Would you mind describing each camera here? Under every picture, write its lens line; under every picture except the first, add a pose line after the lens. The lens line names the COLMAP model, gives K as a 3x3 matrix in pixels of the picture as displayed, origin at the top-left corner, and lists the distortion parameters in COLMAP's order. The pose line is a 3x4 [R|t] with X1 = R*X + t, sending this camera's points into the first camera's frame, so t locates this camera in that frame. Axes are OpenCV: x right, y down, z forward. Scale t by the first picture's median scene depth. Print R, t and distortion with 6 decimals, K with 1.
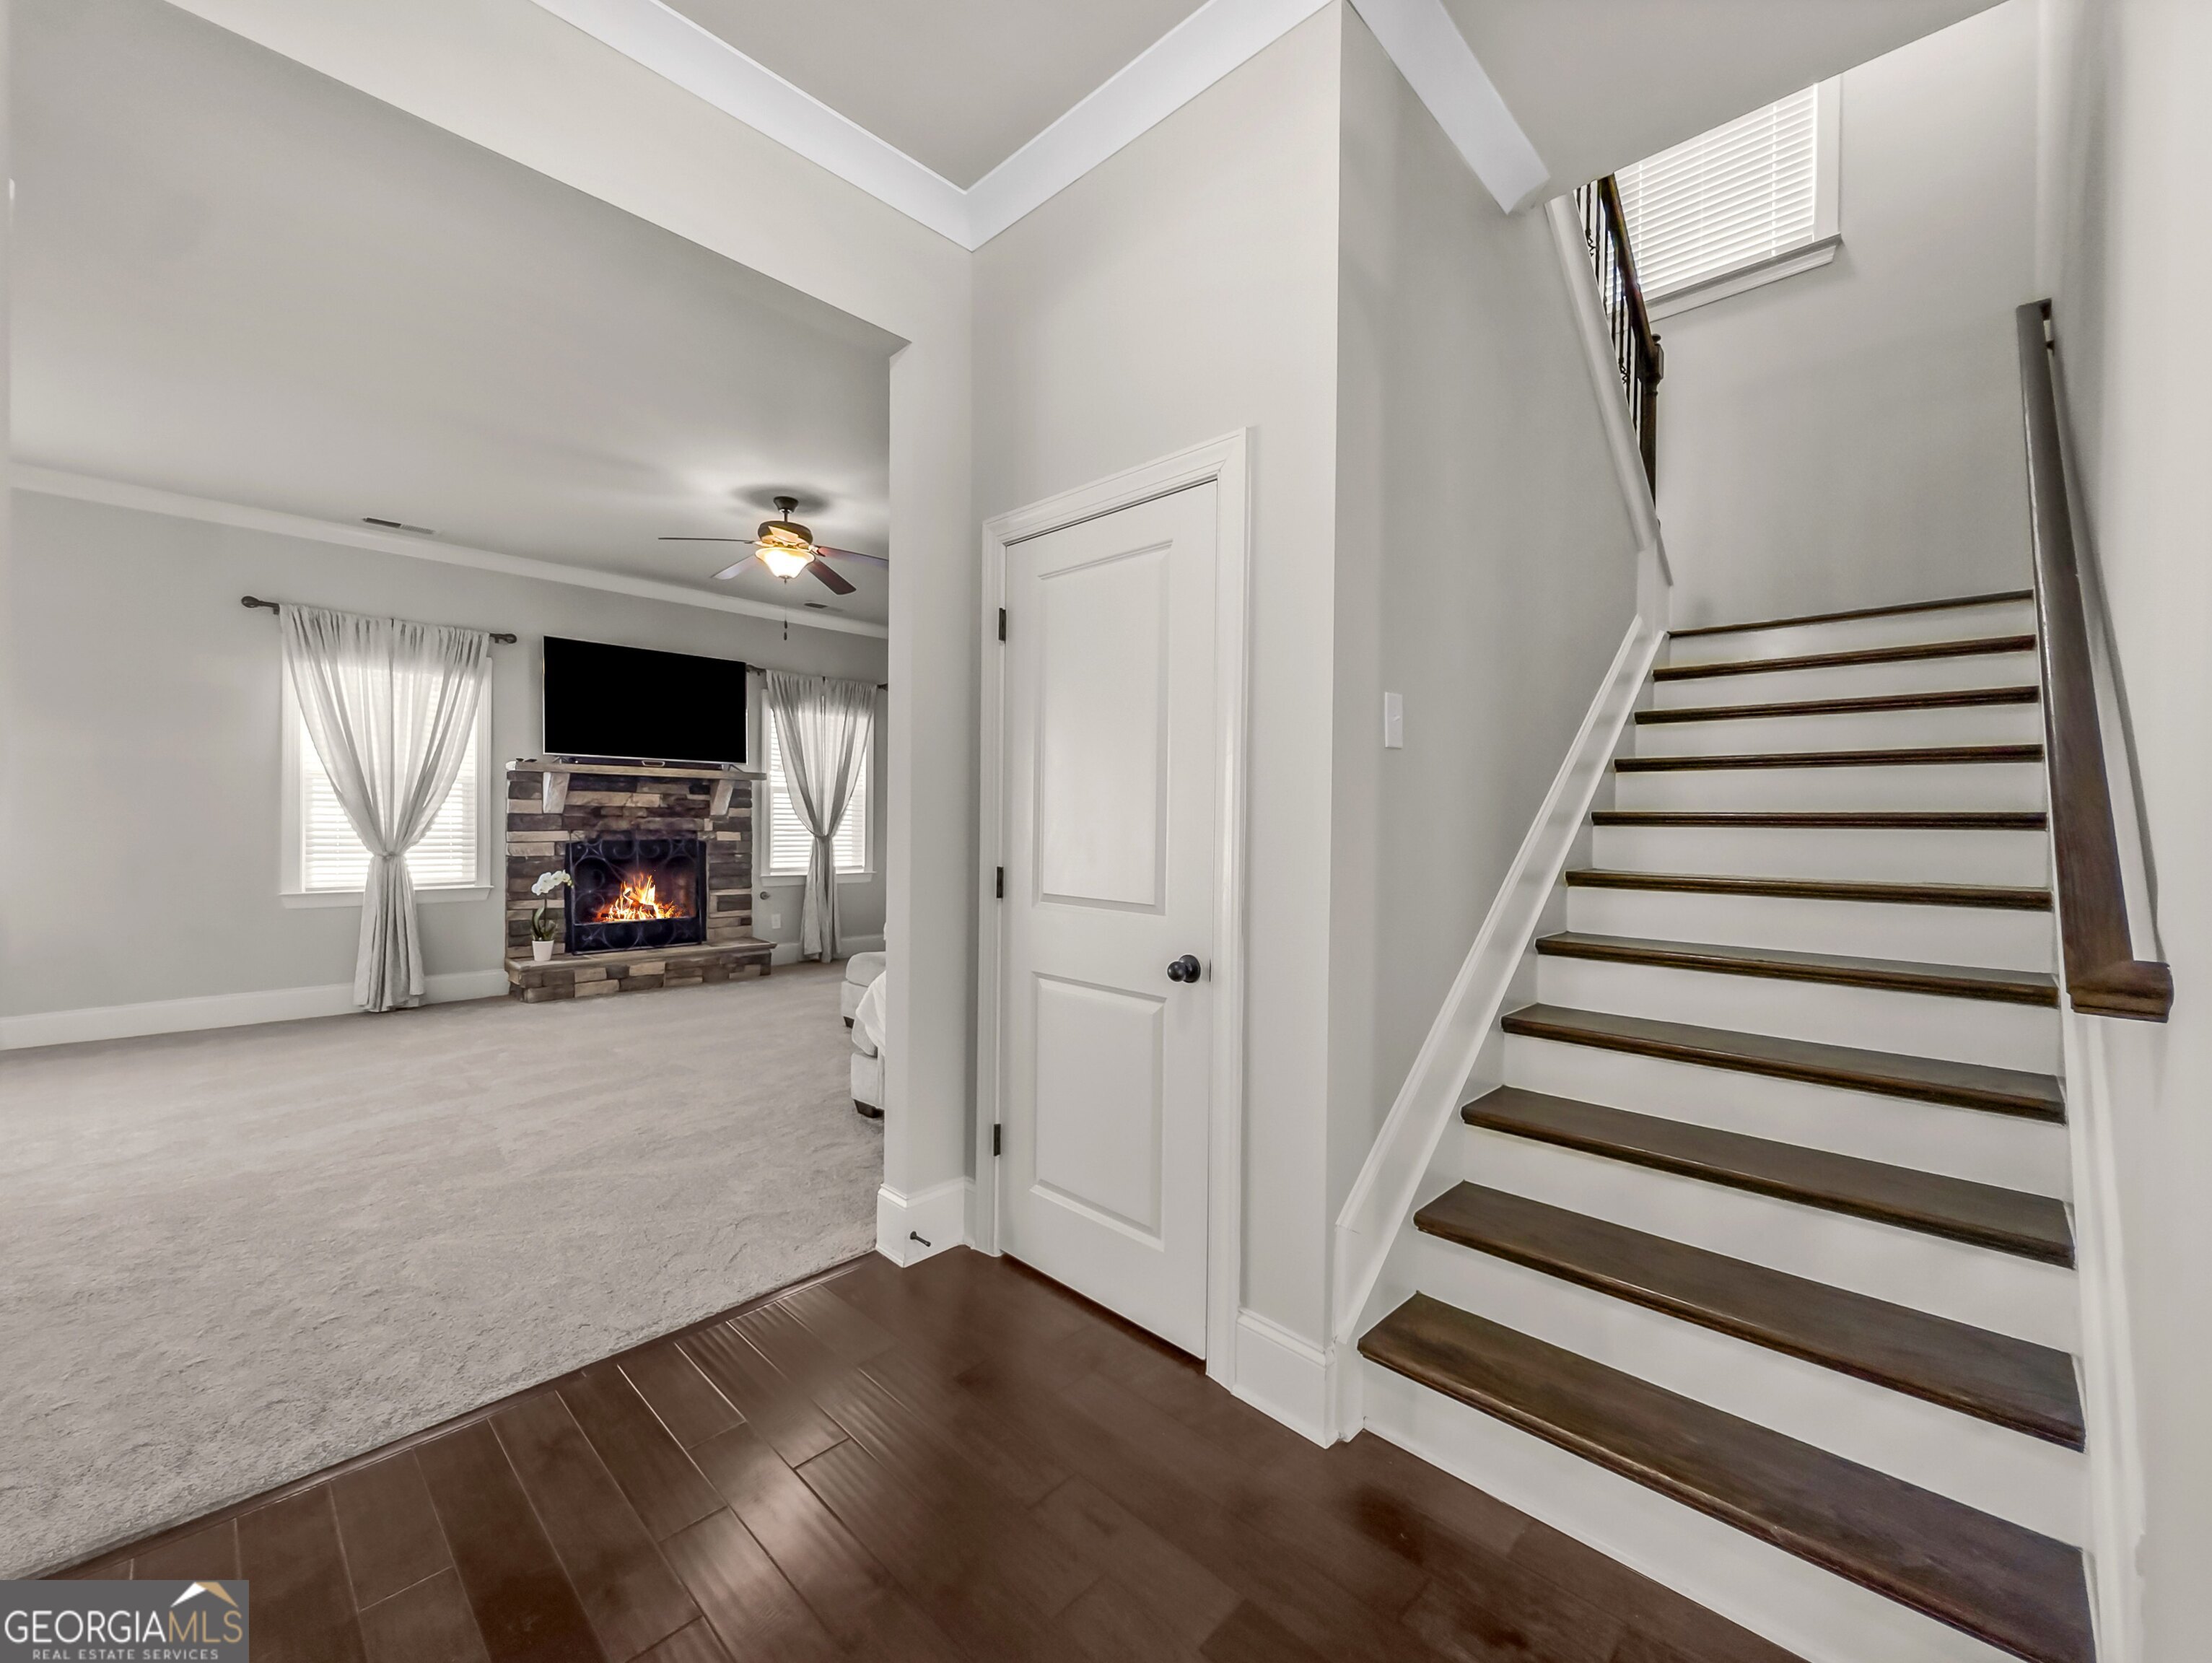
lens RADIAL K [[903.0, 0, 1106.0], [0, 903.0, 831.5], [0, 0, 1]] dist [0.000066, 0.000168]
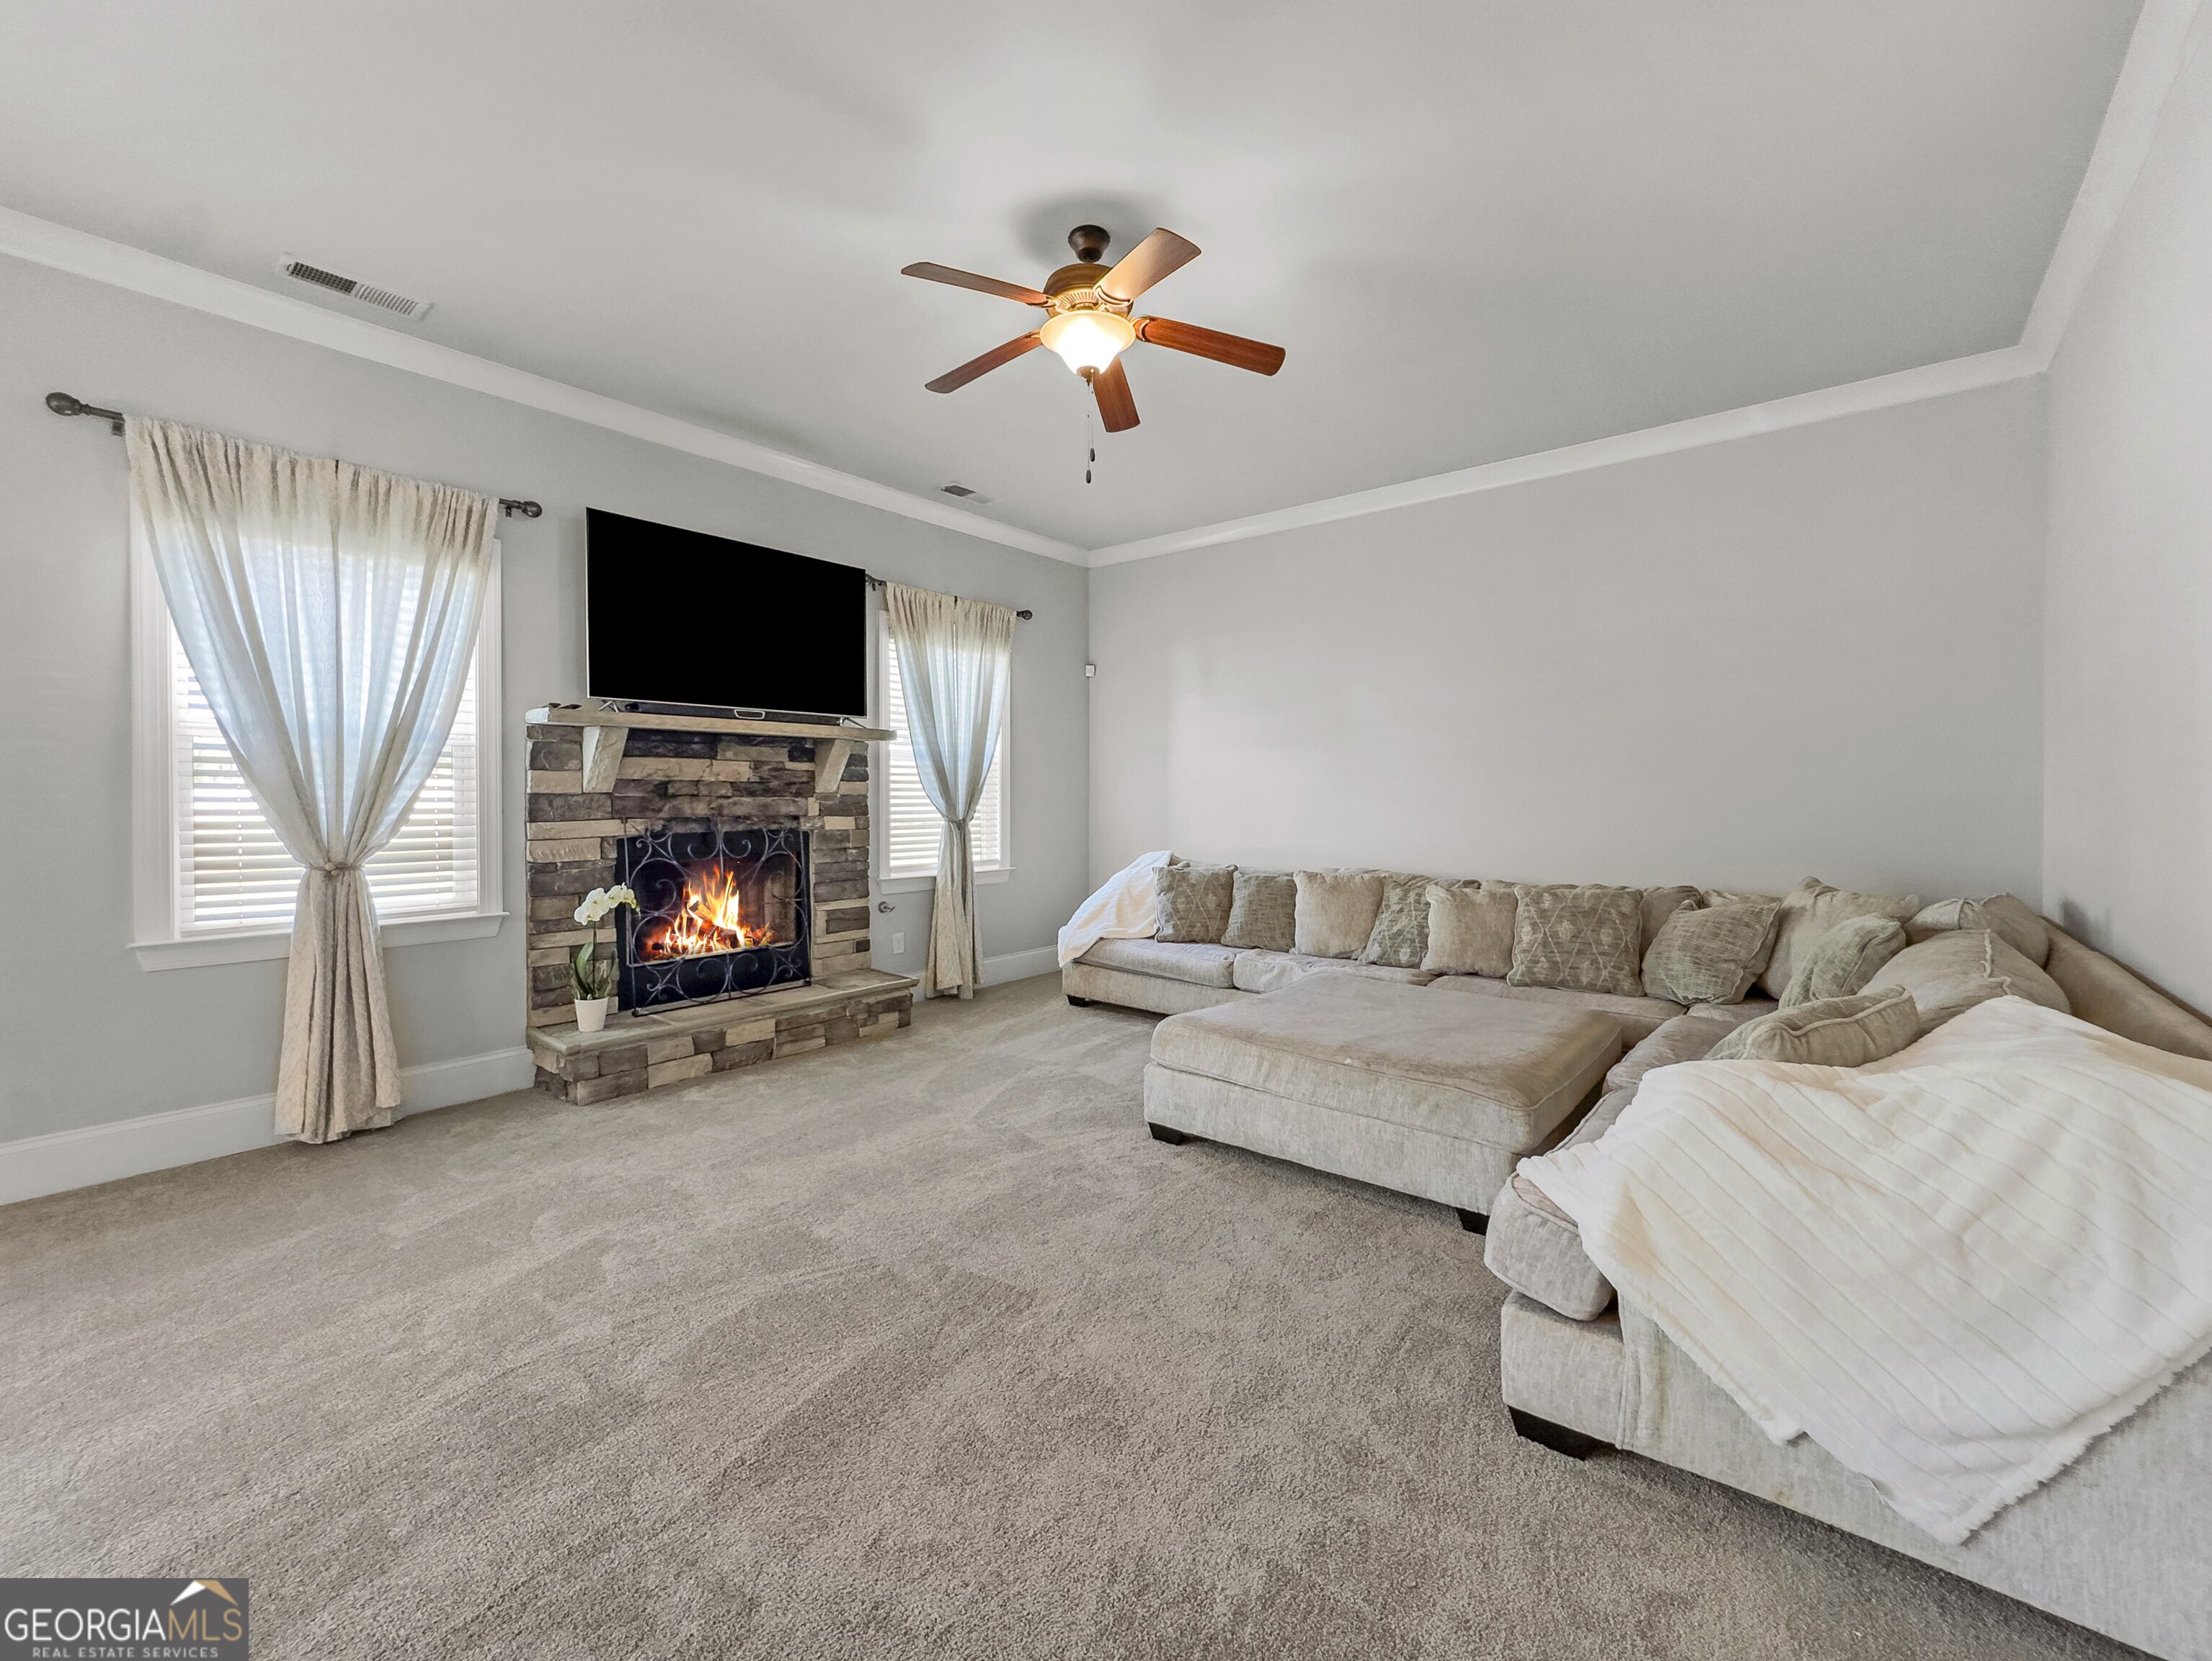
lens RADIAL K [[905.7, 0, 1111.0], [0, 905.7, 802.7], [0, 0, 1]] dist [-0.013745, 0.005534]
pose [[0.995924, -0.014069, 0.089092, -0.310279], [0.014352, 0.999894, -0.002539, -0.006235], [-0.089047, 0.003807, 0.996020, 0.338616]]
